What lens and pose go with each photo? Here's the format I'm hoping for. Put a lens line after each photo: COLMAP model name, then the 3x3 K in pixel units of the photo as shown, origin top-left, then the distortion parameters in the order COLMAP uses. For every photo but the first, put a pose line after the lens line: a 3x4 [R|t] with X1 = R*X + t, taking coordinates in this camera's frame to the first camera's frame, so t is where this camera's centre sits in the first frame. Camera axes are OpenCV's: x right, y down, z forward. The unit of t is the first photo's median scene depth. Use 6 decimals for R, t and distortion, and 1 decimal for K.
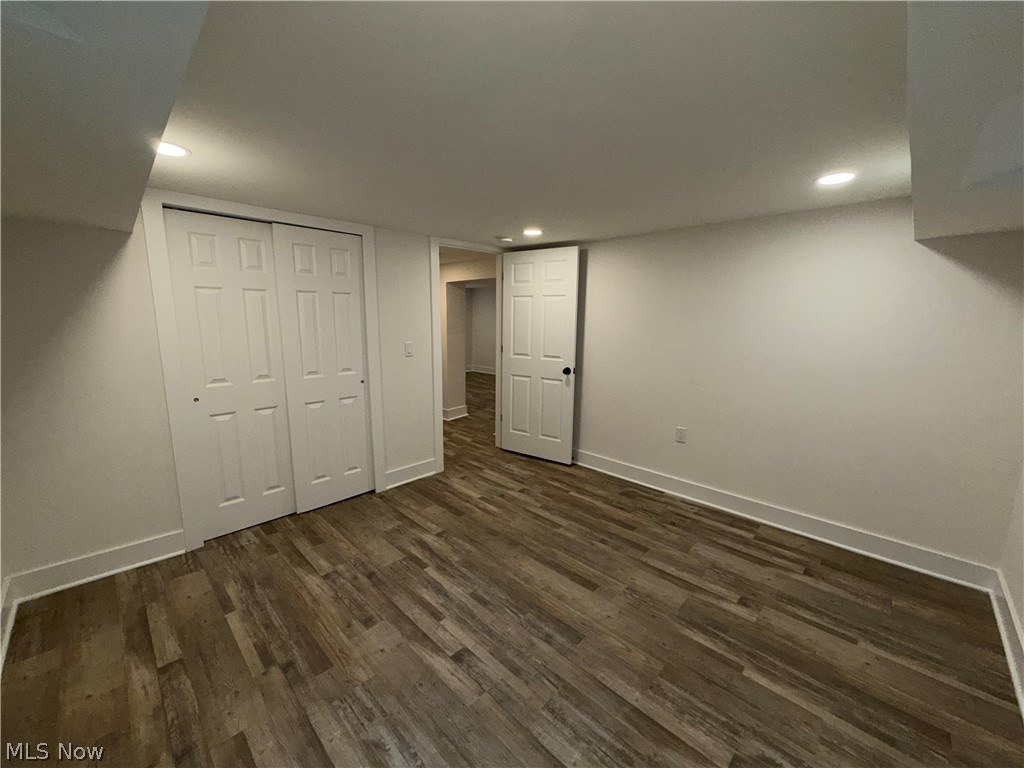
lens RADIAL K [[408.0, 0, 511.3], [0, 408.0, 381.9], [0, 0, 1]] dist [0.002232, -0.000839]
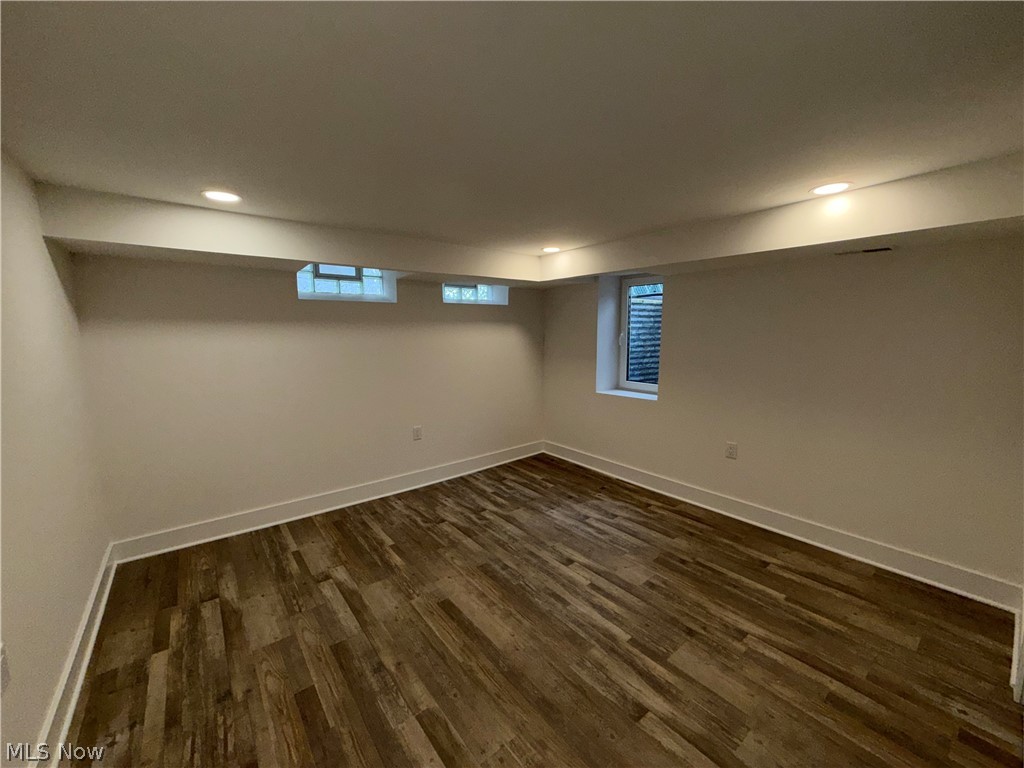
lens RADIAL K [[408.0, 0, 514.3], [0, 408.0, 387.2], [0, 0, 1]] dist [0.002232, -0.000839]
pose [[-0.992796, -0.020806, 0.117994, -0.072094], [0.015188, 0.955011, 0.296182, -0.281070], [-0.118848, 0.295841, -0.947815, 1.754800]]
